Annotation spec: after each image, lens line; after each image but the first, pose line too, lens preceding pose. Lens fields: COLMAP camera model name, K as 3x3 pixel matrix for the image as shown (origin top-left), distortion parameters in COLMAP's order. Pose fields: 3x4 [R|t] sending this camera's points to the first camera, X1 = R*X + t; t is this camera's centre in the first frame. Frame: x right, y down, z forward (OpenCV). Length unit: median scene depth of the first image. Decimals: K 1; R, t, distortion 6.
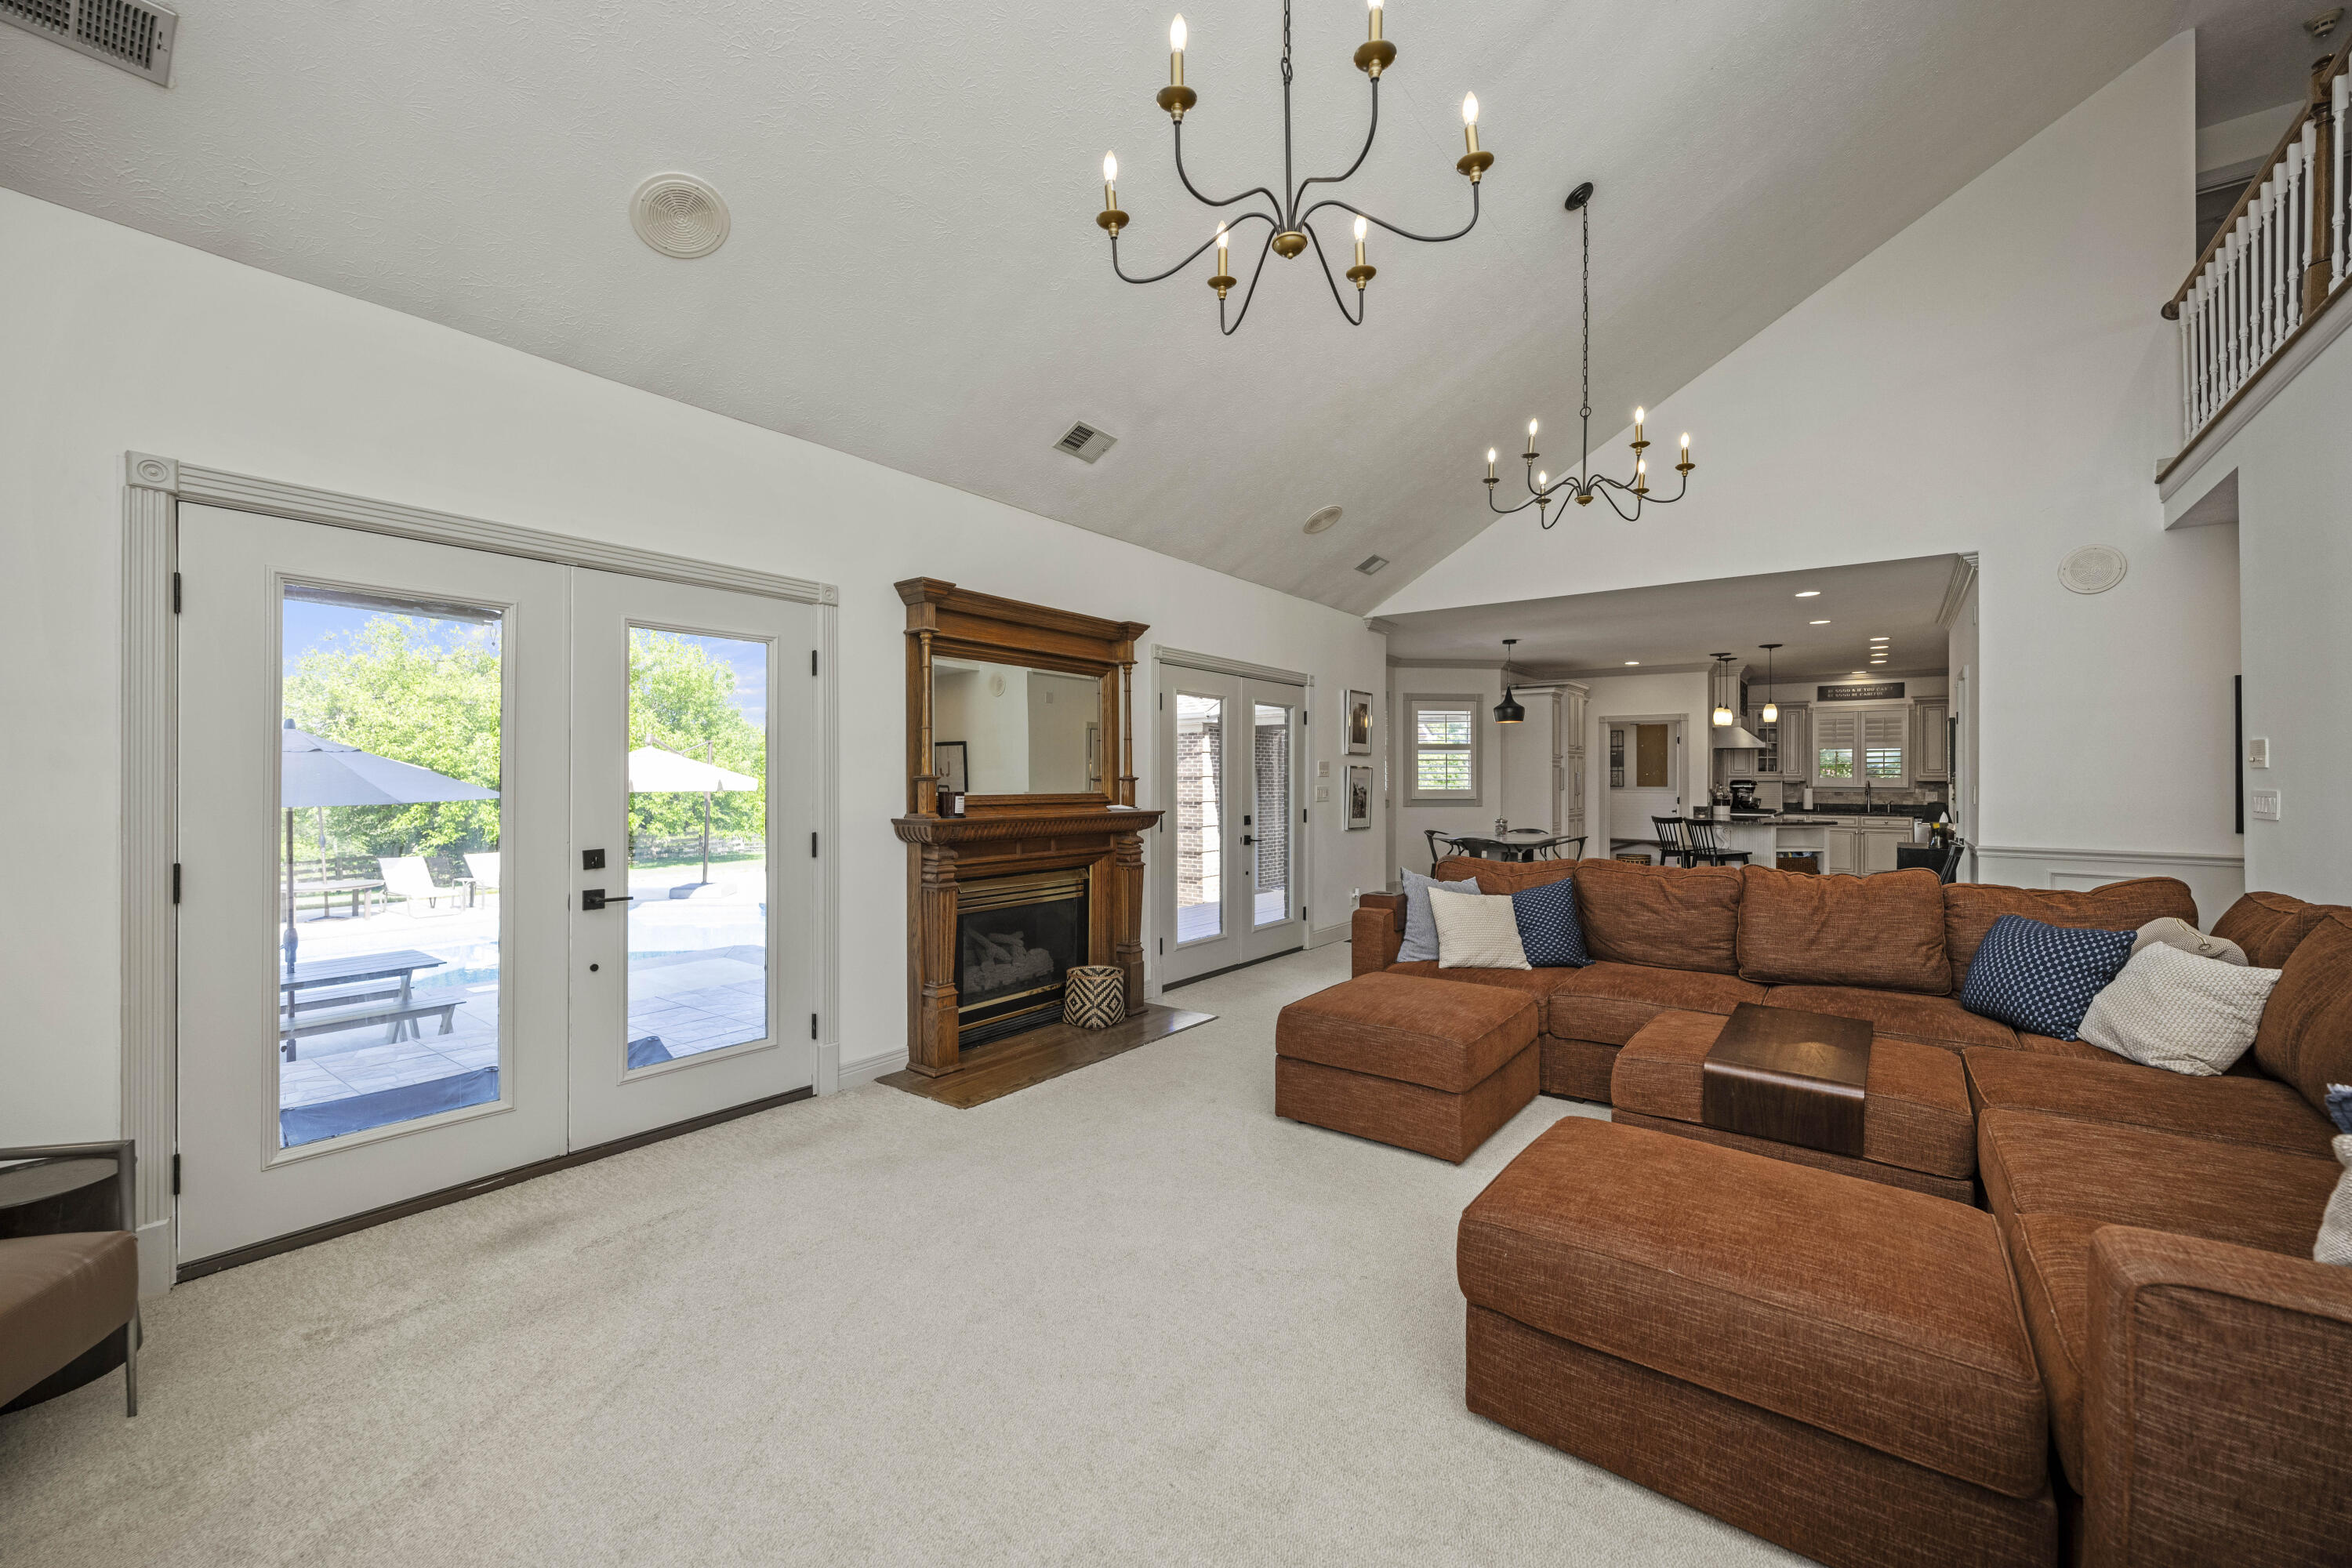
lens RADIAL K [[948.7, 0, 1182.0], [0, 948.7, 782.6], [0, 0, 1]] dist [-0.004877, 0.000832]
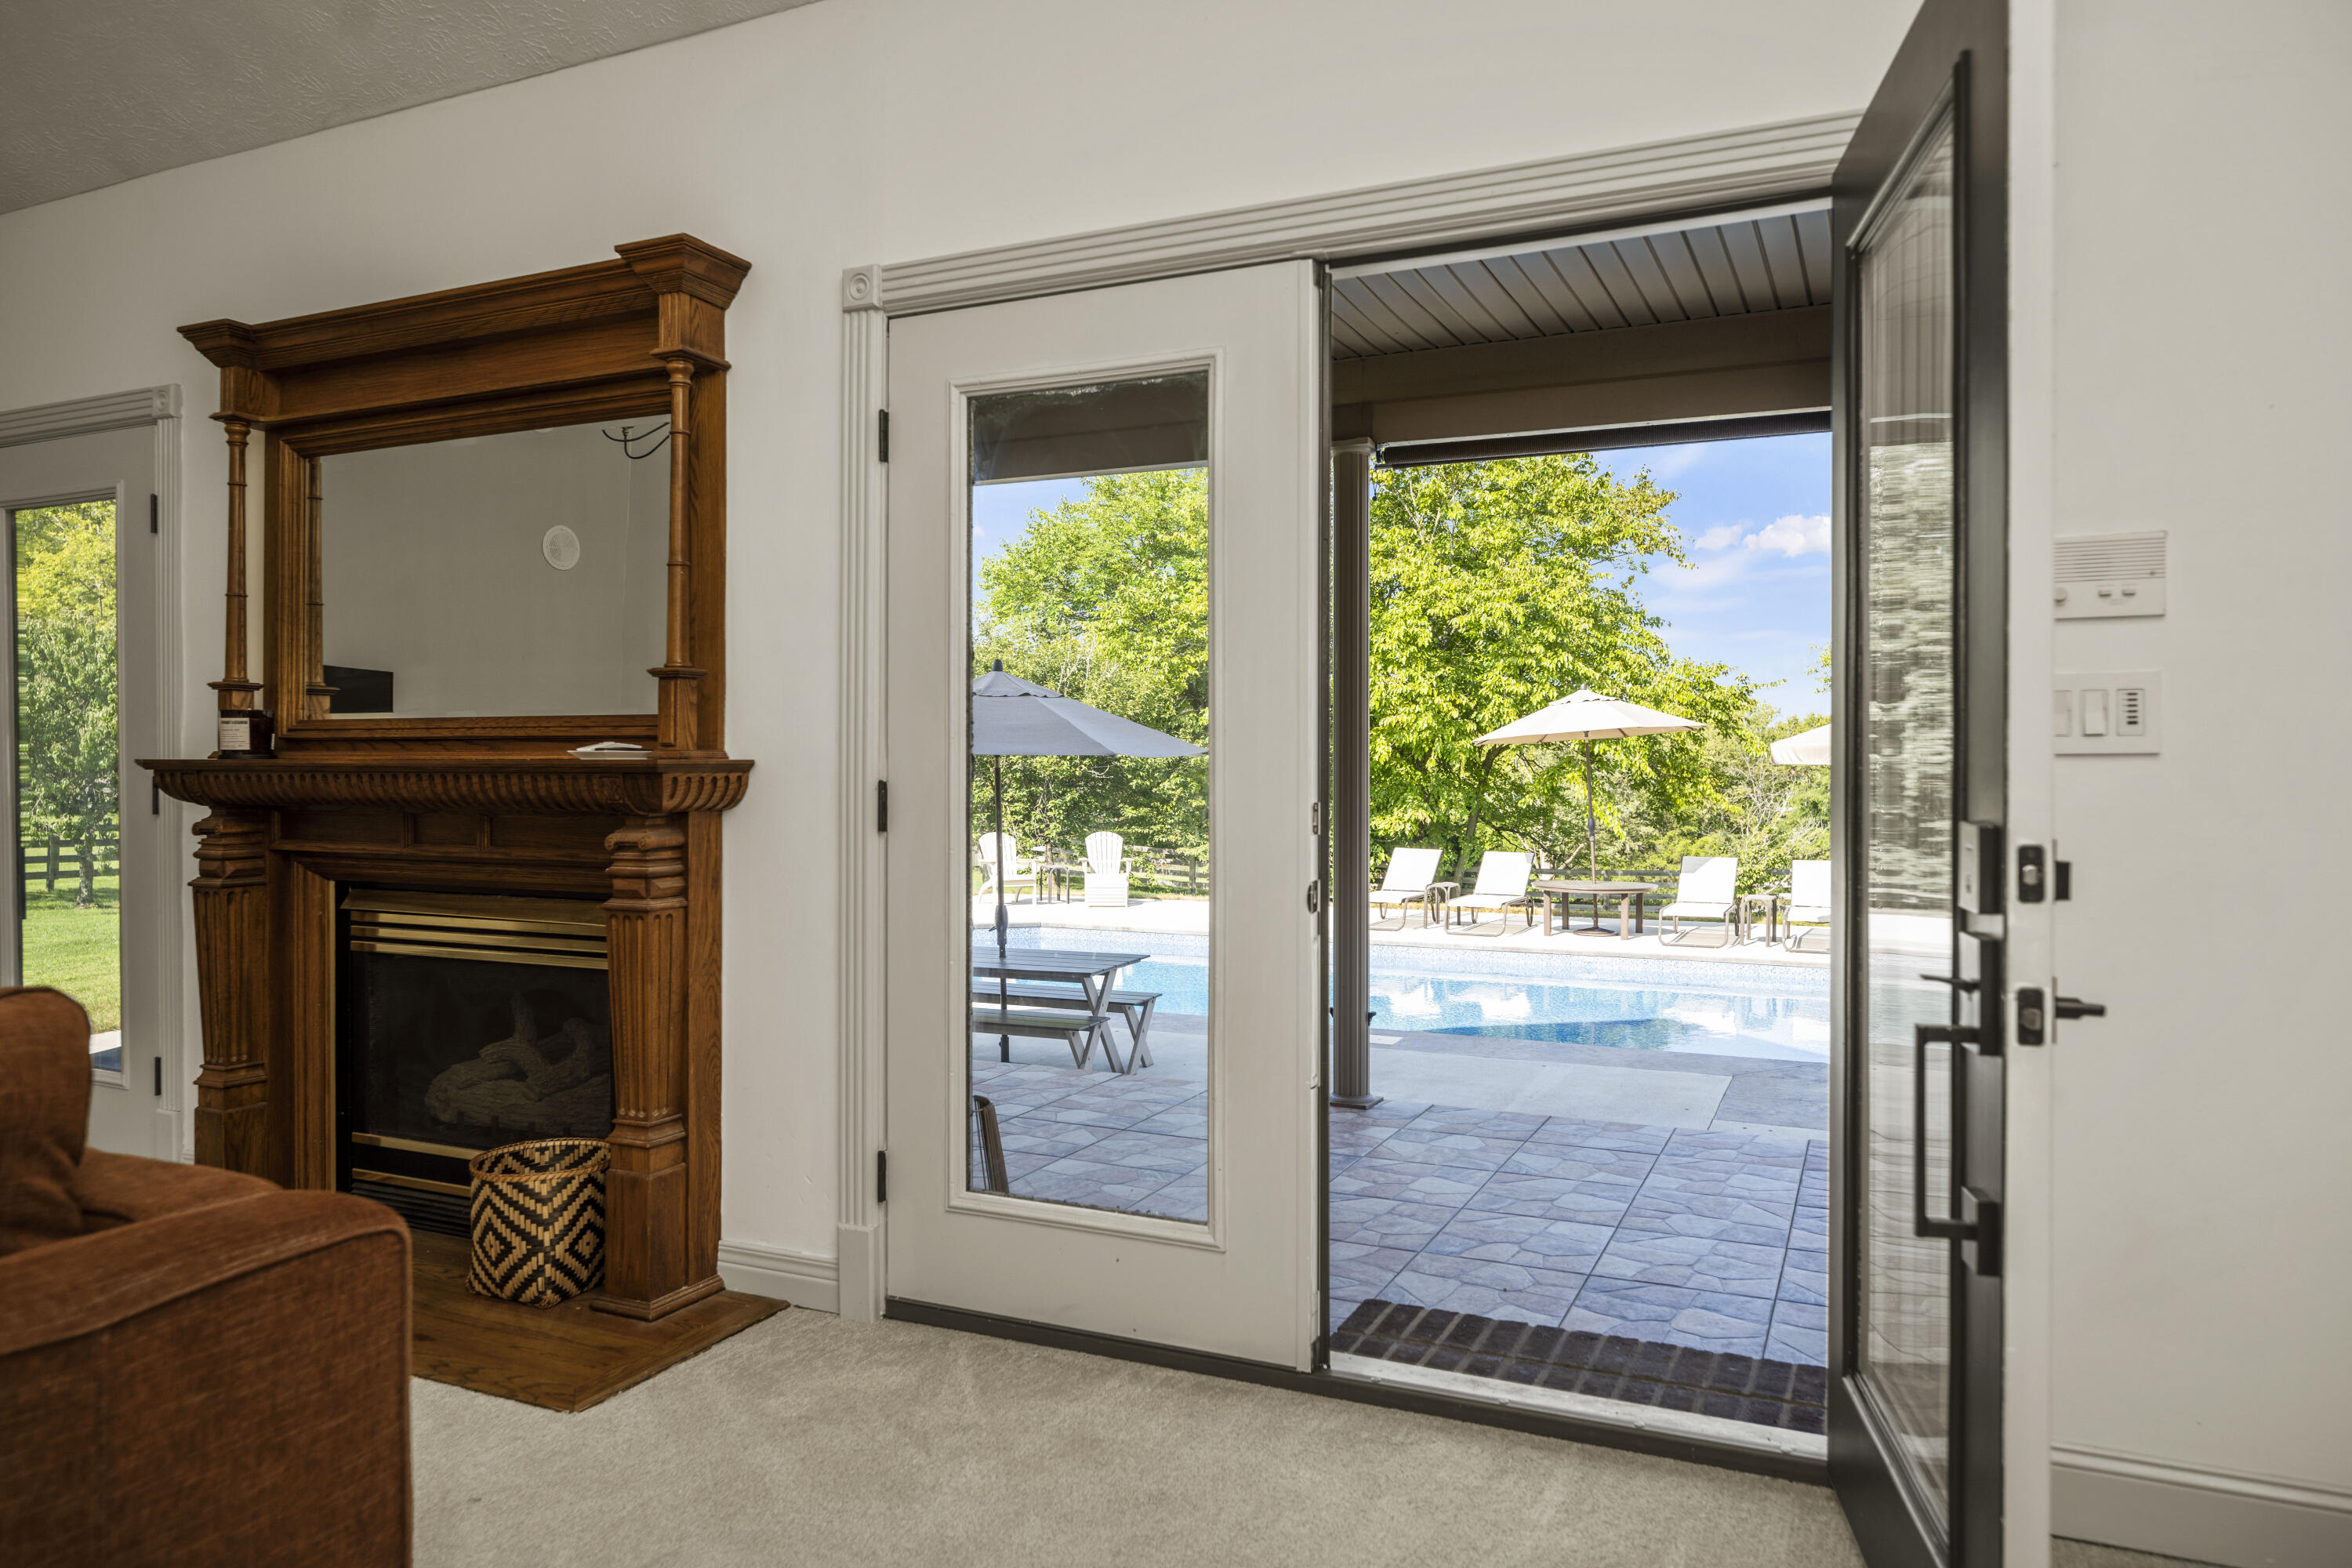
lens RADIAL K [[1567.3, 0, 1170.3], [0, 1567.3, 772.7], [0, 0, 1]] dist [-0.008940, -0.002775]
pose [[0.197260, 0.008827, -0.980311, 0.332532], [-0.002210, 0.999961, 0.008559, 0.016898], [0.980349, 0.000478, 0.197272, 0.620686]]
